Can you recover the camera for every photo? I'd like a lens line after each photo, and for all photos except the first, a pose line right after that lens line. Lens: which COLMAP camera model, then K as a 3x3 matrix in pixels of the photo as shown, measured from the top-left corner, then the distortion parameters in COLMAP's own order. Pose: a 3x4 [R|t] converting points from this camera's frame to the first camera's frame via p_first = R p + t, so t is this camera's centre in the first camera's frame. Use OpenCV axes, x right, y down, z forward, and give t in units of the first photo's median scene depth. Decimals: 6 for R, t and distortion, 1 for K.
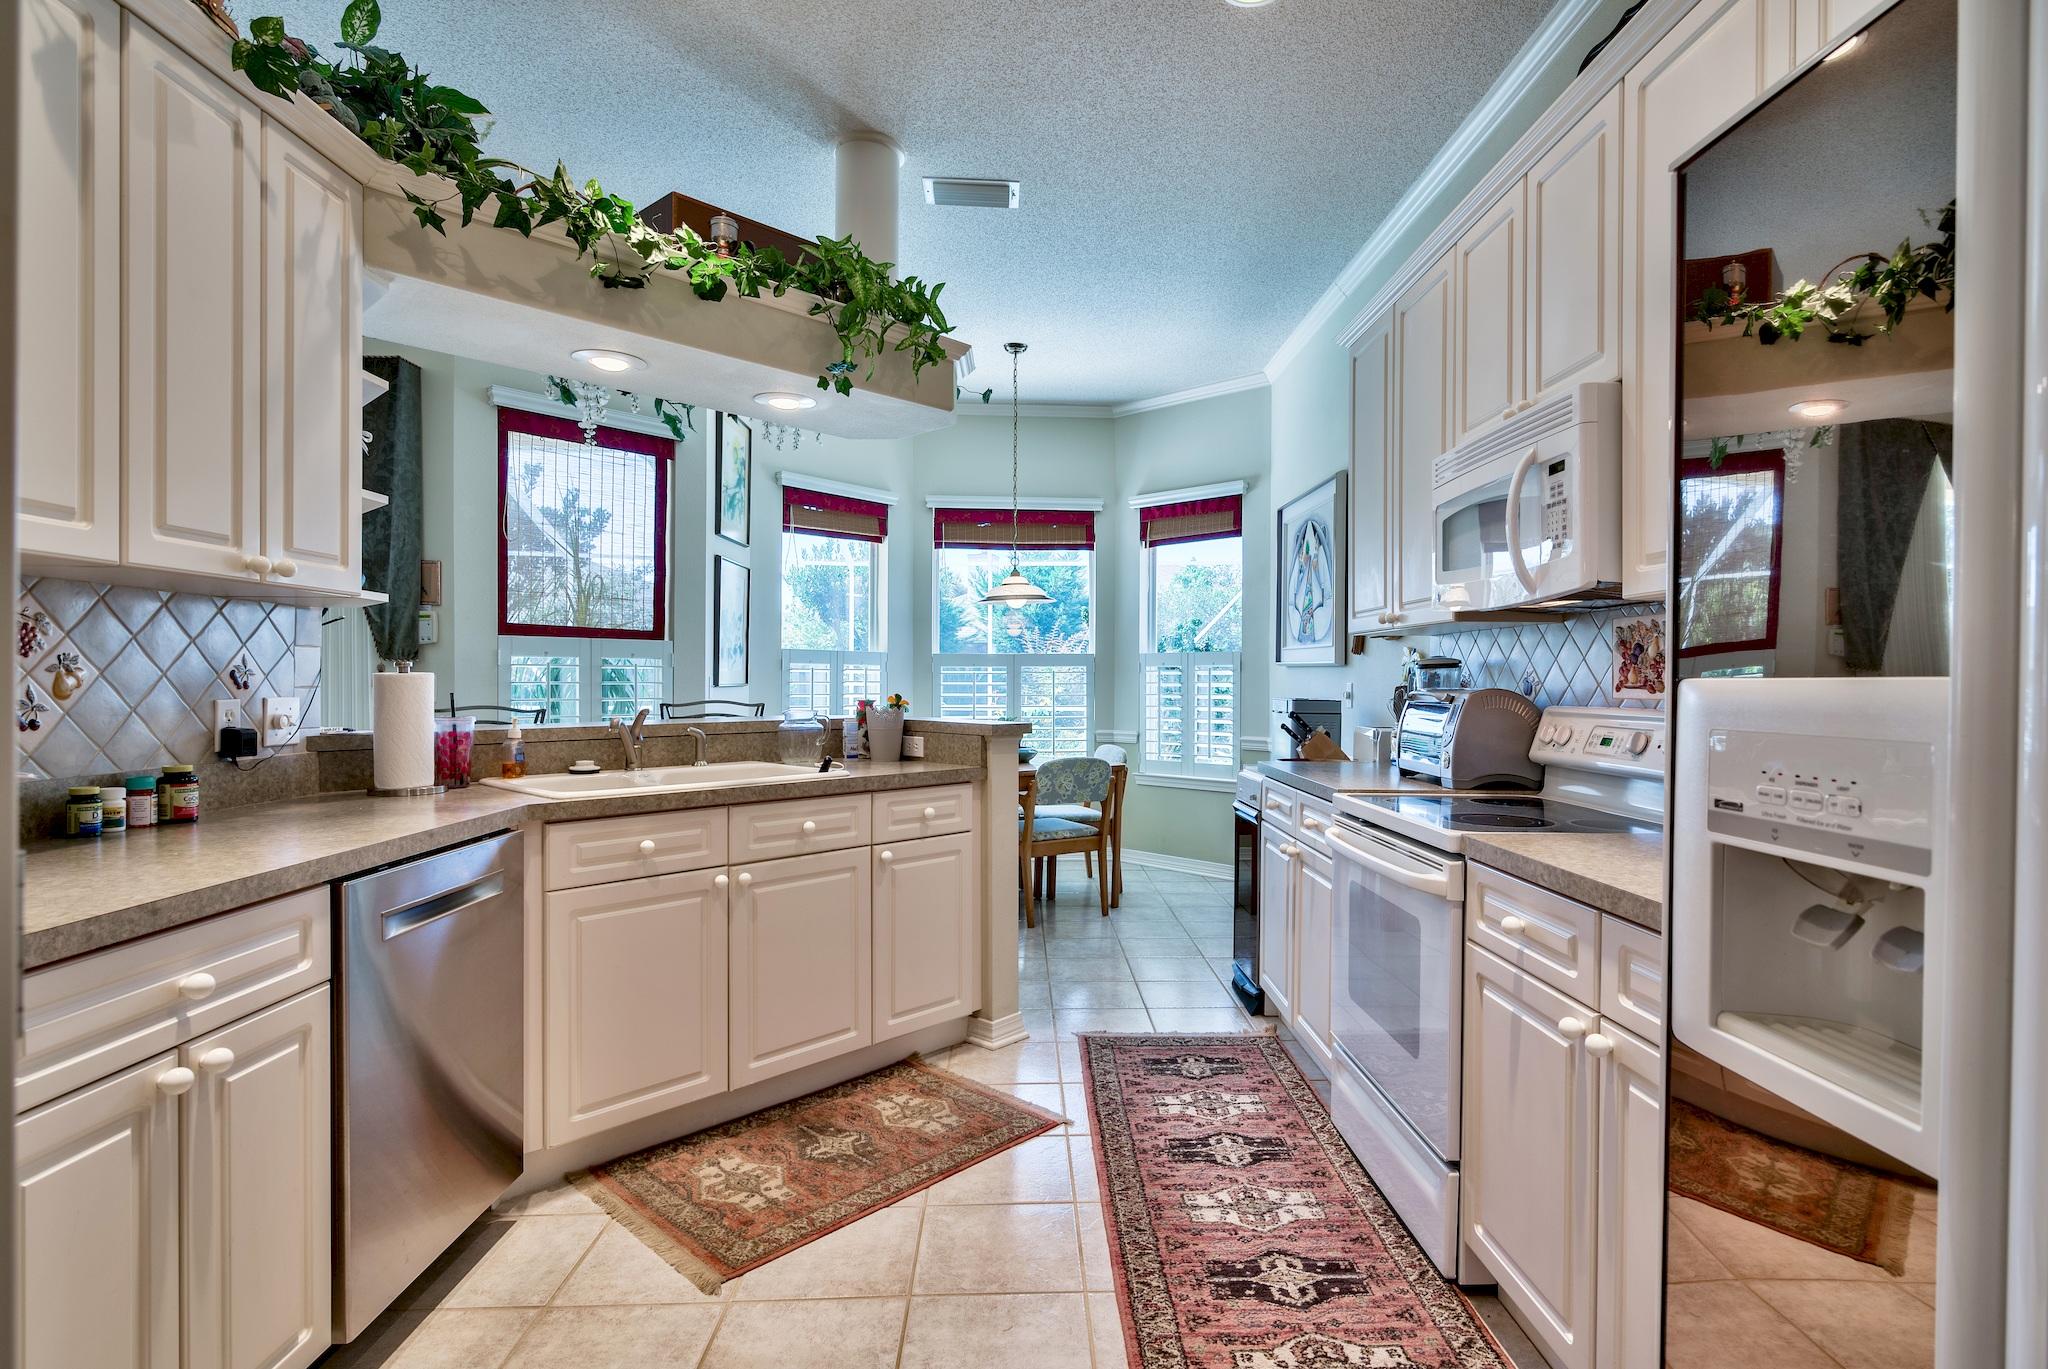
lens RADIAL K [[1001.0, 0, 1085.3], [0, 1001.0, 690.7], [0, 0, 1]] dist [-0.001658, -0.000763]
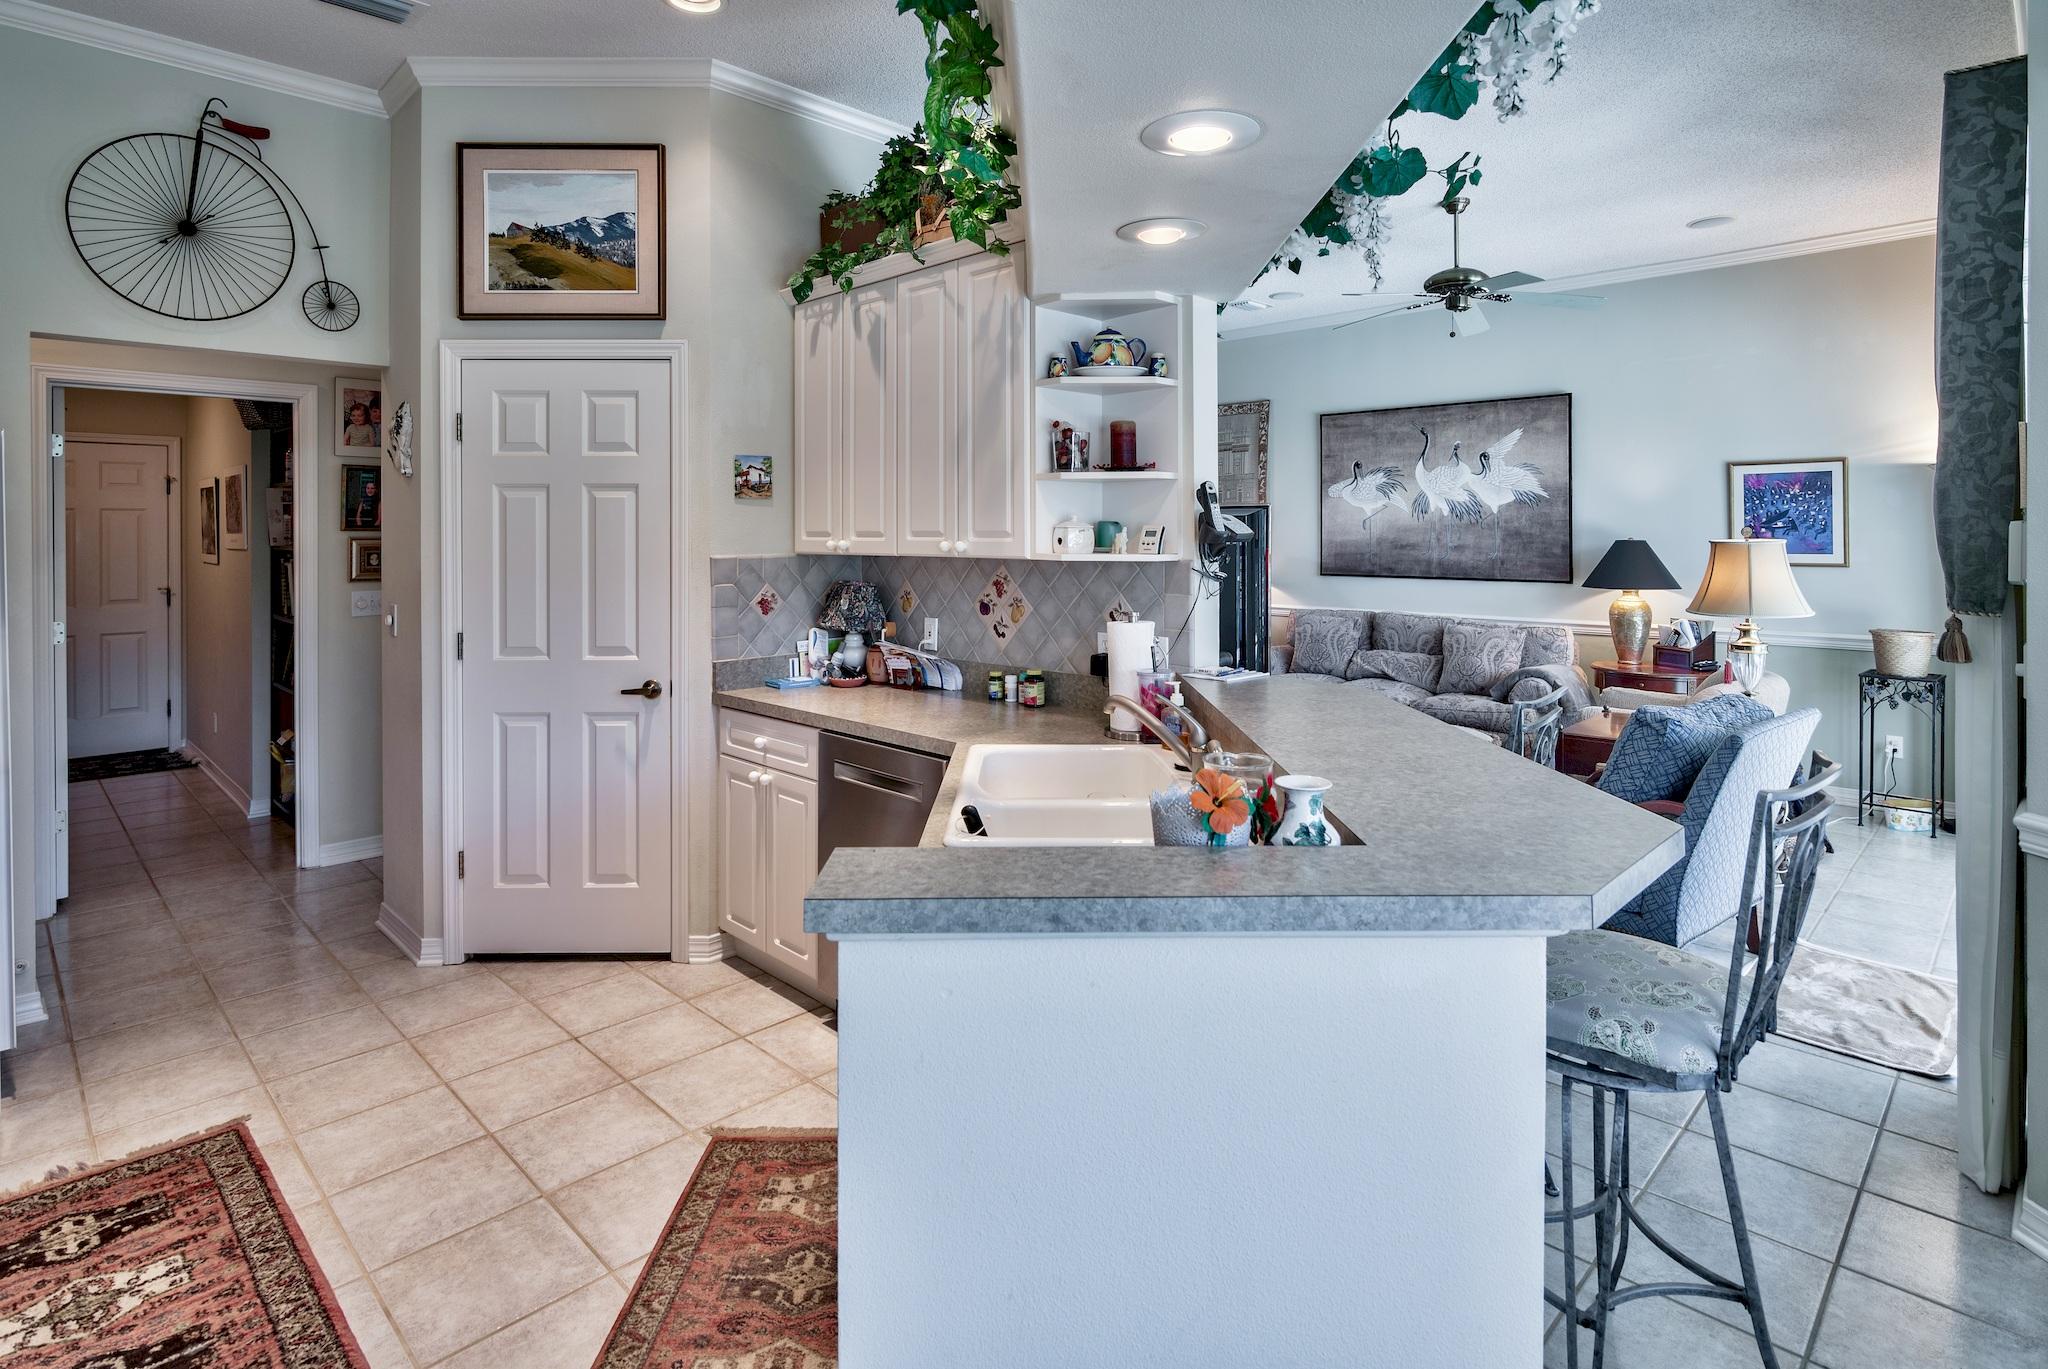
lens RADIAL K [[1050.2, 0, 1028.8], [0, 1050.2, 534.7], [0, 0, 1]] dist [-0.016593, 0.002285]
pose [[-0.745843, 0.003057, -0.666114, 0.077549], [-0.006484, 0.999909, 0.011849, -0.062769], [0.666090, 0.013156, -0.745755, 0.883000]]
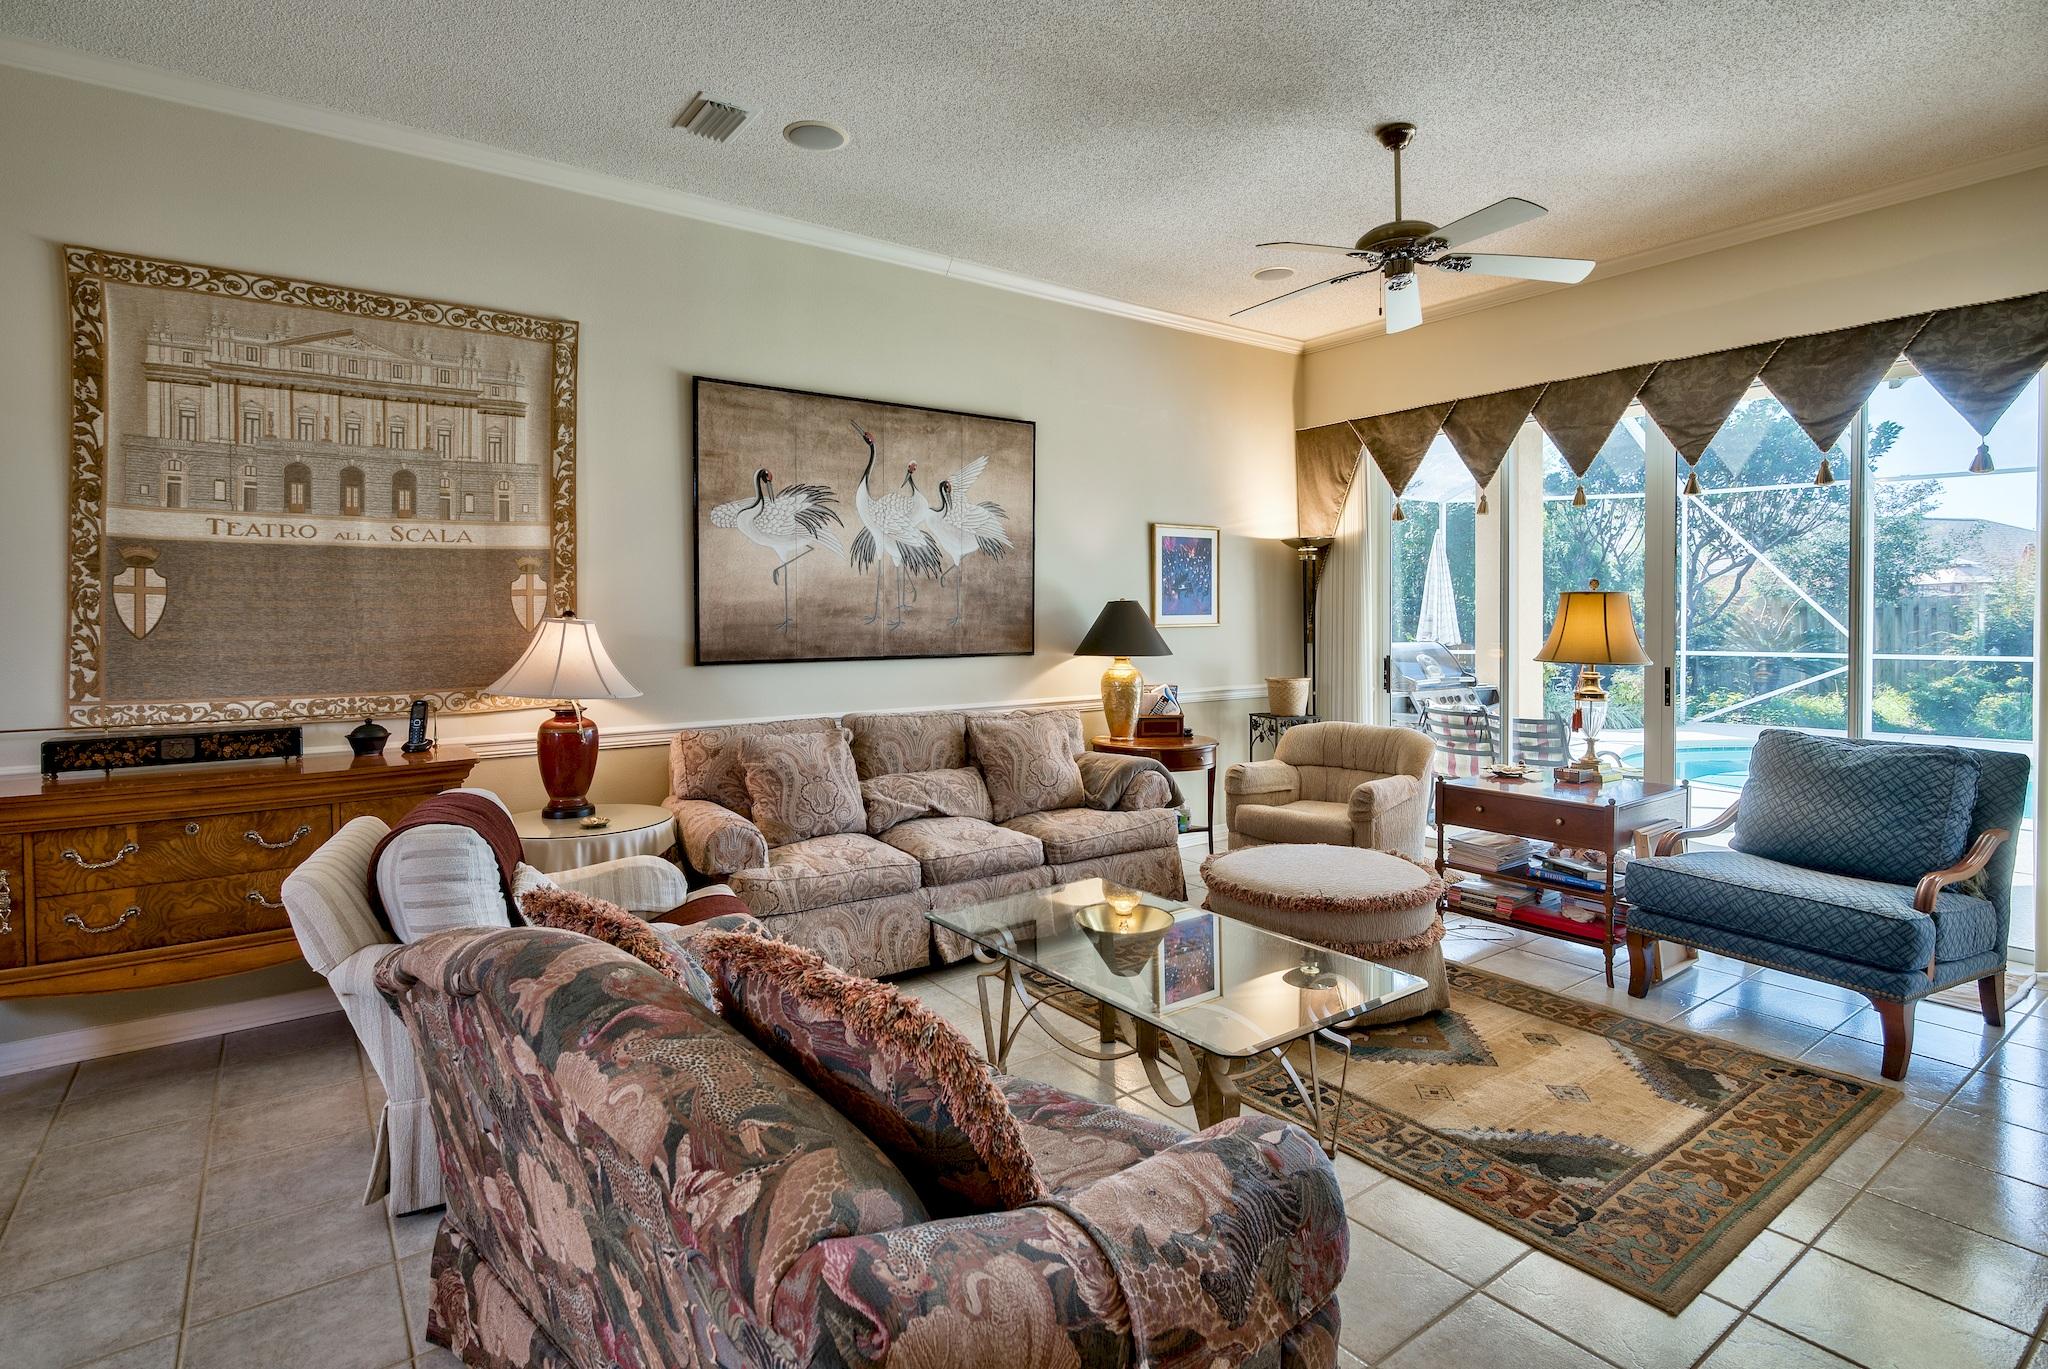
lens RADIAL K [[1001.0, 0, 1024.8], [0, 1001.0, 622.8], [0, 0, 1]] dist [-0.001658, -0.000763]
pose [[0.533207, 0.002969, -0.845980, -0.450997], [-0.004938, 0.999988, 0.000397, -0.022748], [0.845971, 0.003965, 0.533215, -0.225689]]
